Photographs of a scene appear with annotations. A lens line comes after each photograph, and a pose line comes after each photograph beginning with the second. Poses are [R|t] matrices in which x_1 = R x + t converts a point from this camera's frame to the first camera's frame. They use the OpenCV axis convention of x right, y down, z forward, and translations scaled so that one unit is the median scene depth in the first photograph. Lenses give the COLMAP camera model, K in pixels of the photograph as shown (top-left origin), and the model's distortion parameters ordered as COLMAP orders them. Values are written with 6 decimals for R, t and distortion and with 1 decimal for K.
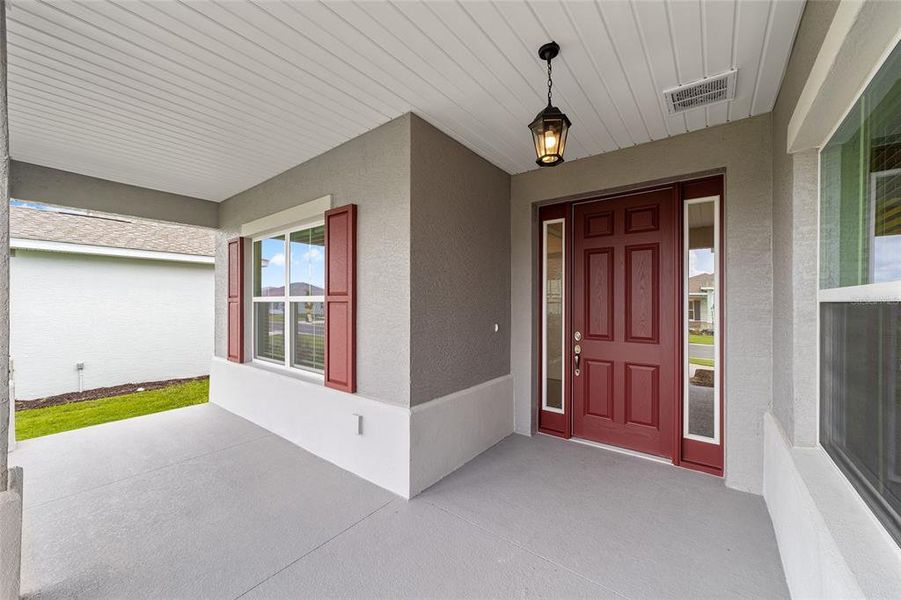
lens RADIAL K [[347.7, 0, 445.9], [0, 347.7, 302.0], [0, 0, 1]] dist [-0.002625, 0.000001]
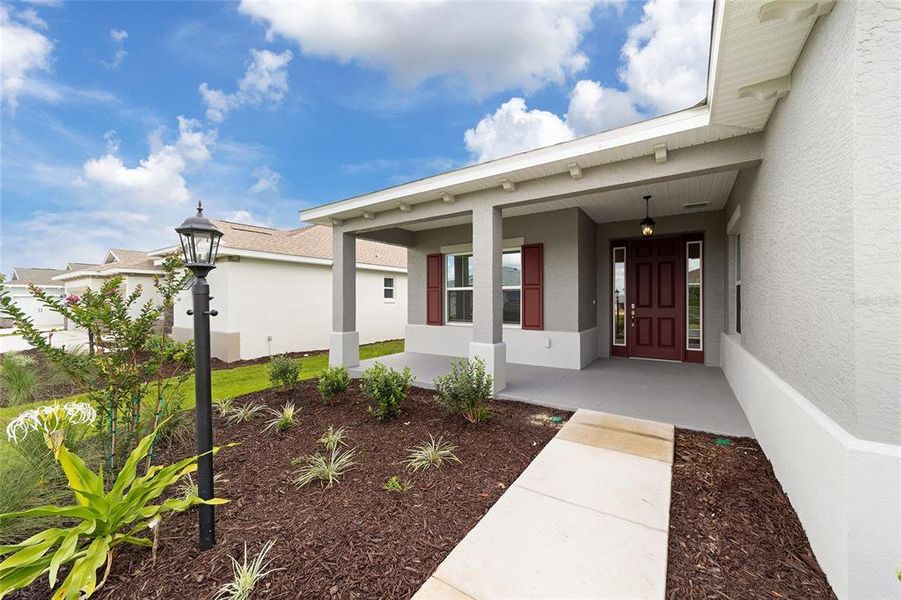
lens RADIAL K [[347.7, 0, 445.9], [0, 347.7, 302.0], [0, 0, 1]] dist [-0.002625, 0.000001]
pose [[0.998145, -0.004465, 0.060715, -0.879589], [0.004011, 0.999963, 0.007592, 0.057784], [-0.060746, -0.007335, 0.998126, -1.001174]]
